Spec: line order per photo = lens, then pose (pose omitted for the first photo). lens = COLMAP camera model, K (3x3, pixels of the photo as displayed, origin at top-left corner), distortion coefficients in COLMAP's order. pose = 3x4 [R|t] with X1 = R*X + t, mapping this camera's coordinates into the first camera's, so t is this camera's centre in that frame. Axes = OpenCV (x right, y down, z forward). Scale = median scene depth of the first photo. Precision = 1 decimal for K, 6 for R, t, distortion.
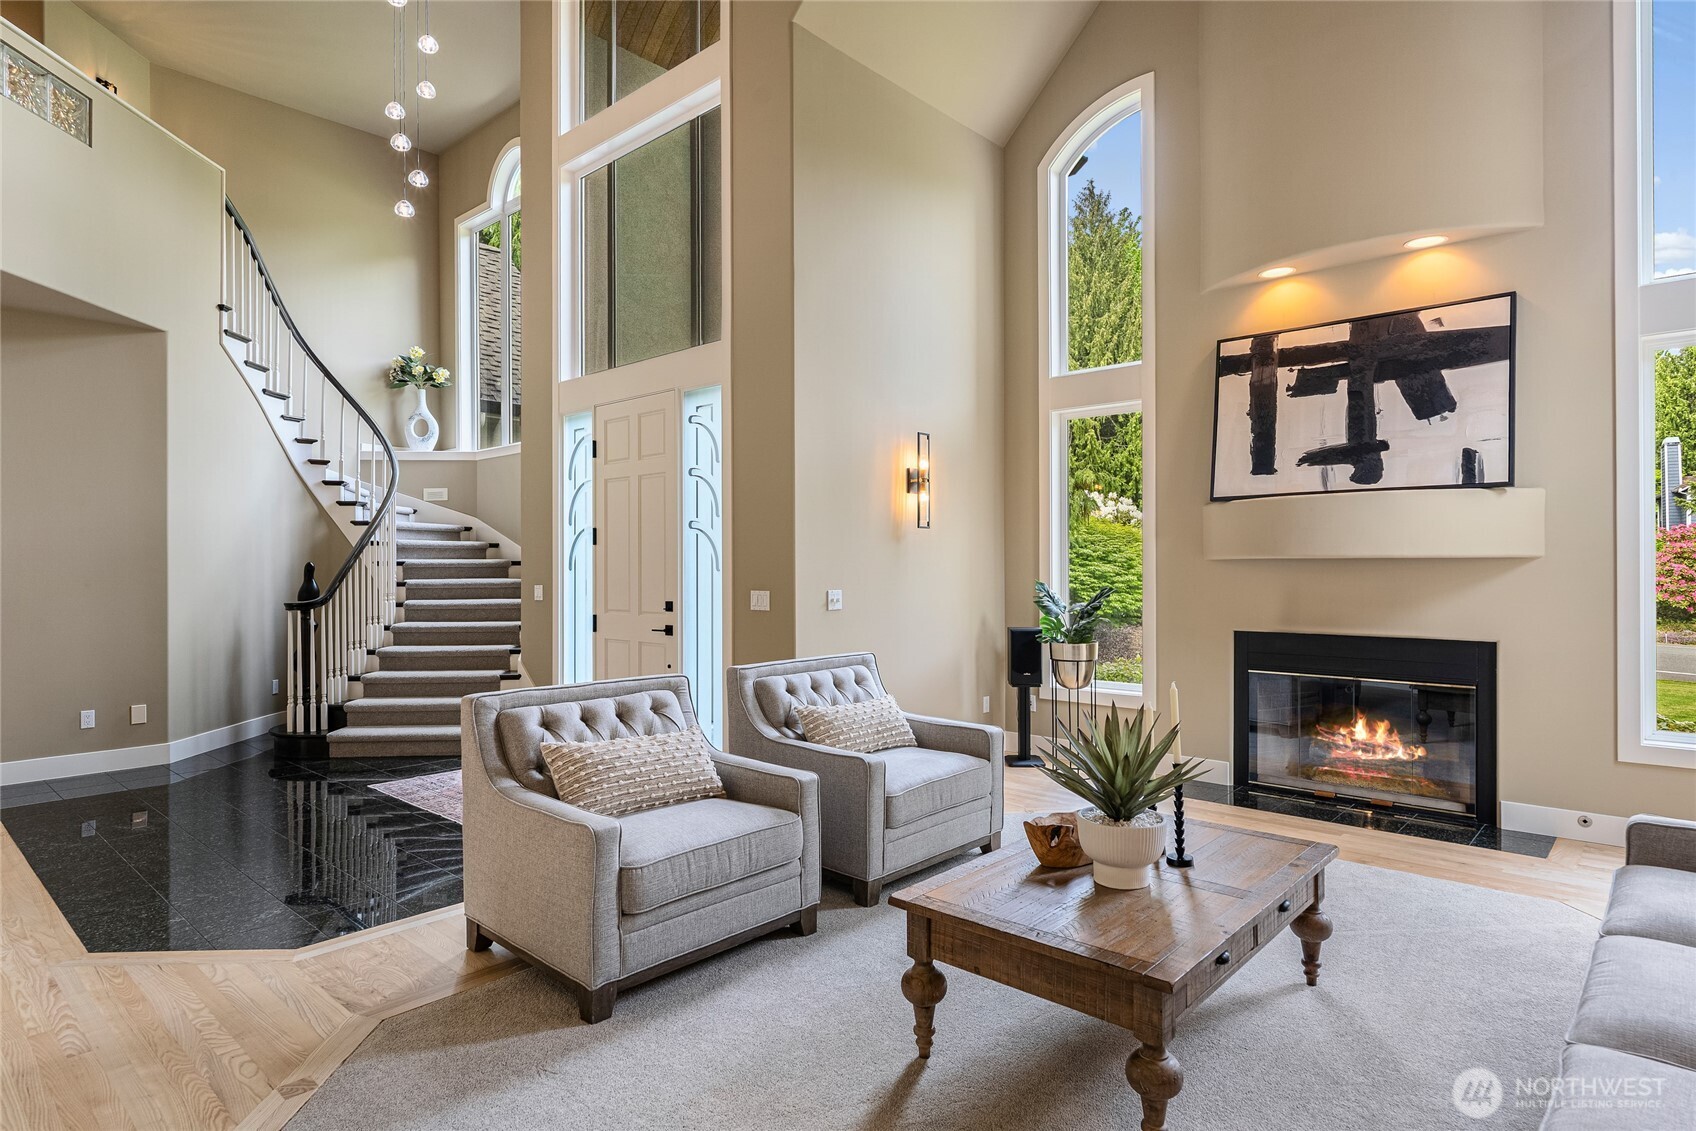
lens RADIAL K [[942.7, 0, 848.0], [0, 942.7, 565.5], [0, 0, 1]] dist [-0.000467, -0.000545]
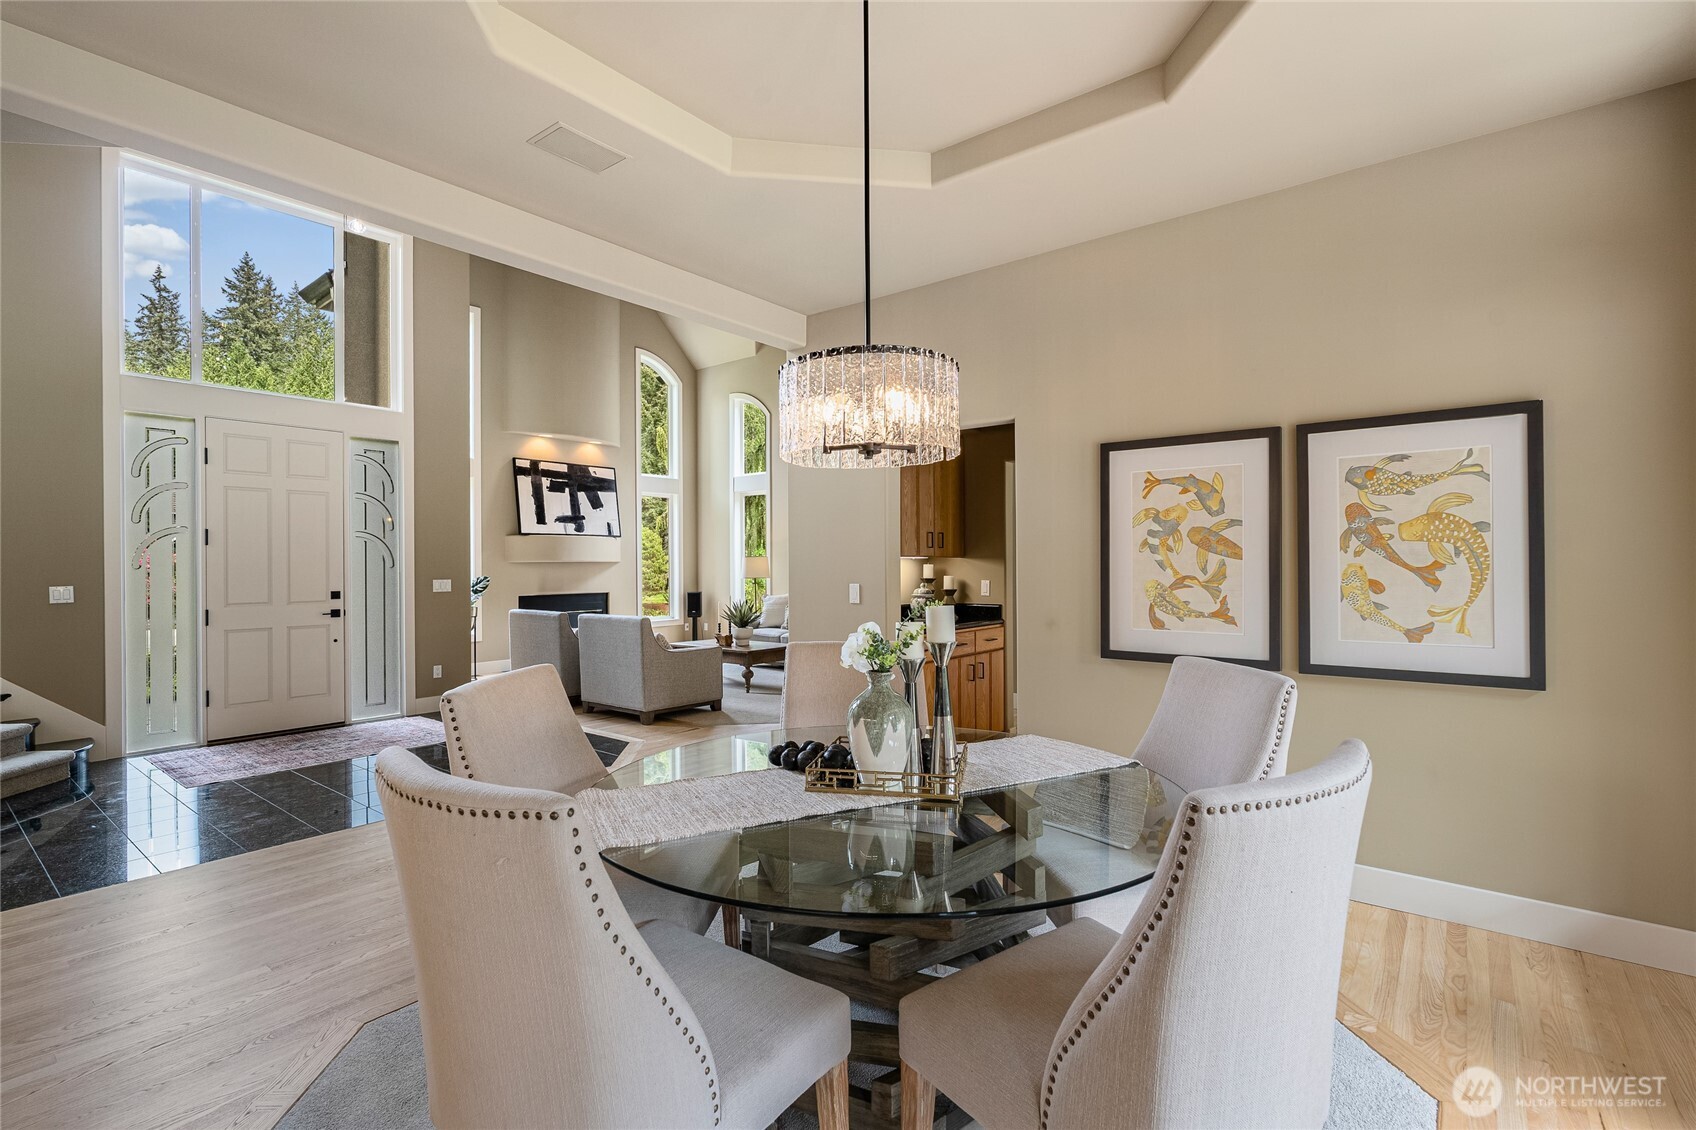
lens RADIAL K [[763.0, 0, 848.0], [0, 763.0, 565.0], [0, 0, 1]] dist [-0.000321, -0.000911]
pose [[-0.055137, 0.002376, 0.998476, -1.459847], [0.003388, 0.999992, -0.002192, 0.006830], [-0.998473, 0.003262, -0.055145, 0.385761]]
